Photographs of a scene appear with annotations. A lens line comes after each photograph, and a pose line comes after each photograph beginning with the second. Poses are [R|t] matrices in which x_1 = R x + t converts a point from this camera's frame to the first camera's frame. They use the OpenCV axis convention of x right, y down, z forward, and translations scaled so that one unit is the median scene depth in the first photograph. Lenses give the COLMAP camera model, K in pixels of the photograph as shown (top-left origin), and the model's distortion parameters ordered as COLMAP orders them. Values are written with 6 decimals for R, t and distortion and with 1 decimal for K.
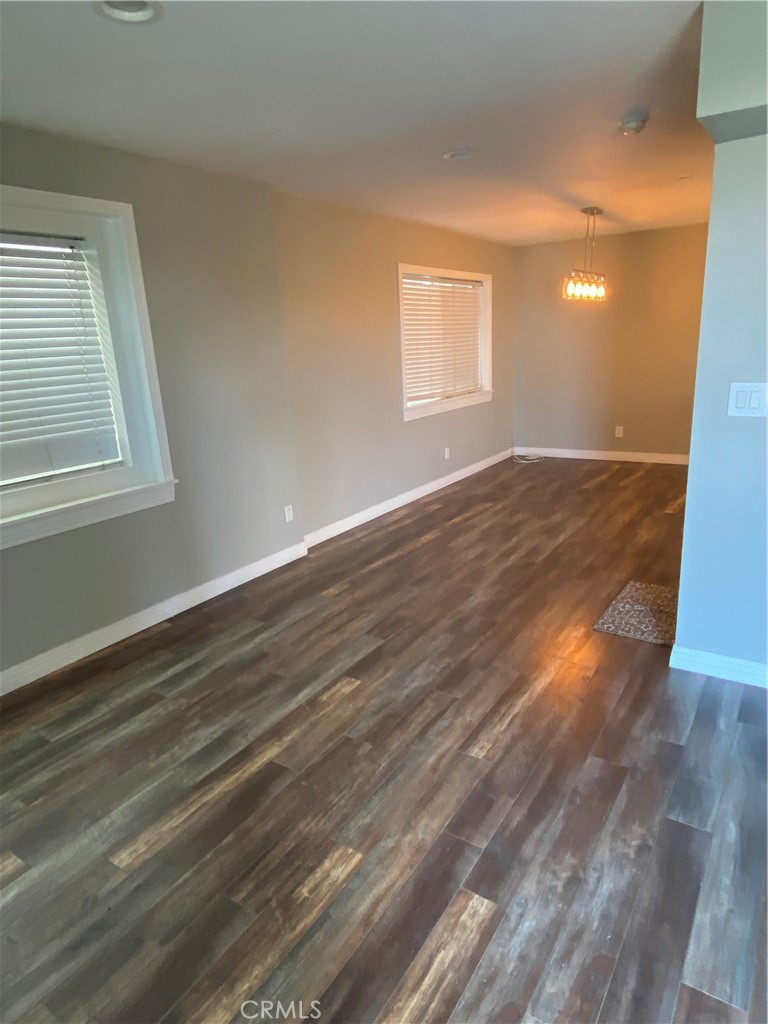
lens RADIAL K [[621.2, 0, 383.1], [0, 621.2, 509.3], [0, 0, 1]] dist [-0.002913, -0.010910]
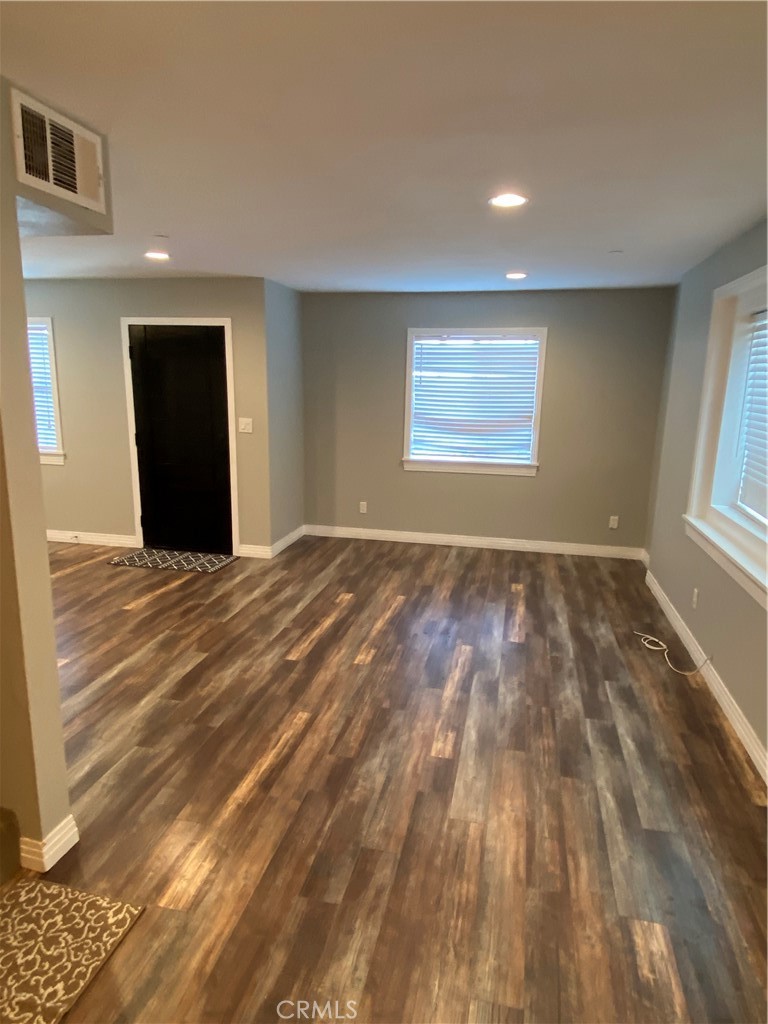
lens RADIAL K [[621.2, 0, 383.7], [0, 621.2, 512.6], [0, 0, 1]] dist [-0.002913, -0.010910]
pose [[-0.934097, 0.101289, -0.342351, 0.368679], [-0.073388, 0.883960, 0.461768, -0.563262], [0.349396, 0.456460, -0.818270, 1.789540]]
